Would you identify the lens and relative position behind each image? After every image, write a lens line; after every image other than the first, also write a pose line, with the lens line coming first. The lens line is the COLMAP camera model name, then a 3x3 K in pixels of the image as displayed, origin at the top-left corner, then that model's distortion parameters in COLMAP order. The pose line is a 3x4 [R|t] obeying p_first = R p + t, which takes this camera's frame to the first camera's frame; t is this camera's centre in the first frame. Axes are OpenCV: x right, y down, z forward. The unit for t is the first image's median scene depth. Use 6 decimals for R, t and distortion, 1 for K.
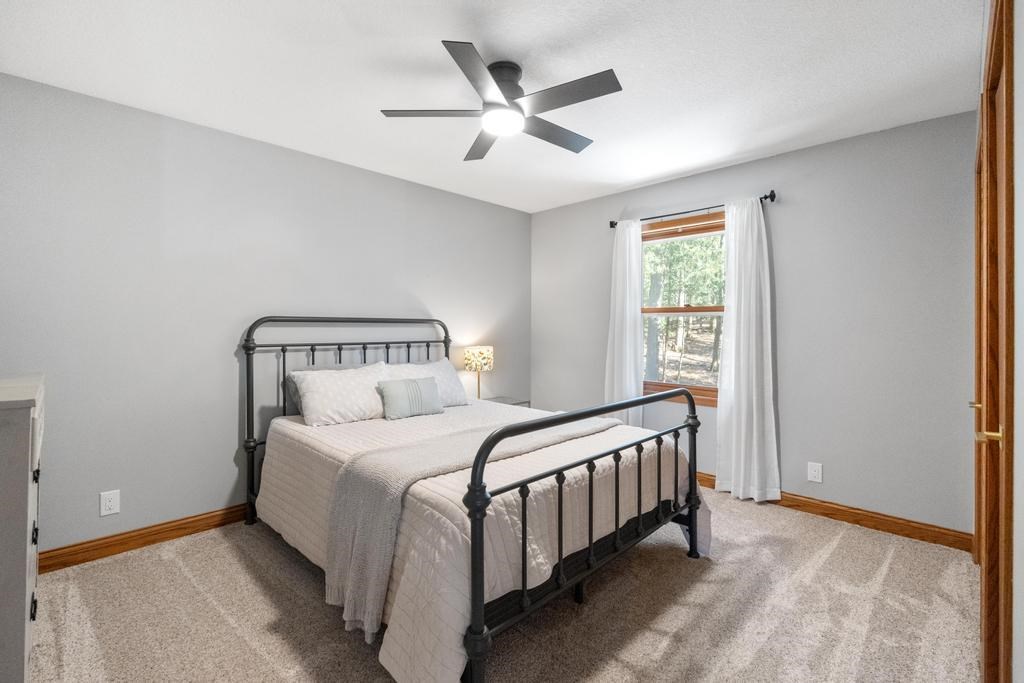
lens RADIAL K [[455.1, 0, 510.9], [0, 455.1, 334.1], [0, 0, 1]] dist [-0.006961, 0.000952]
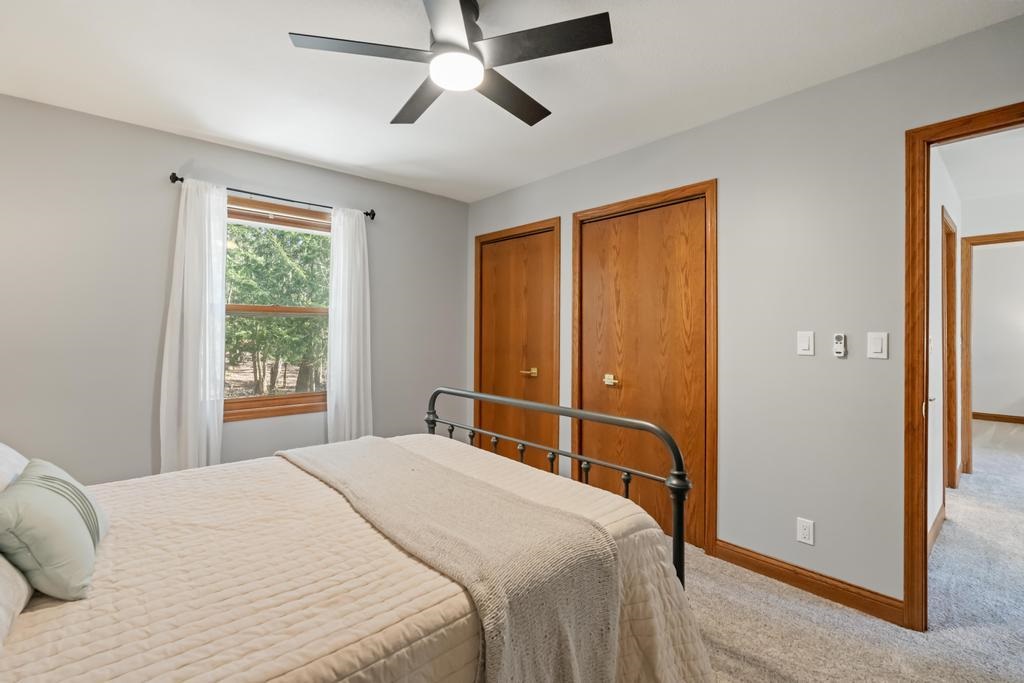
lens RADIAL K [[455.1, 0, 510.4], [0, 455.1, 334.4], [0, 0, 1]] dist [-0.006961, 0.000952]
pose [[0.065925, -0.009897, 0.997776, -0.488203], [0.007648, 0.999926, 0.009413, -0.011603], [-0.997795, 0.007010, 0.065996, 0.527663]]
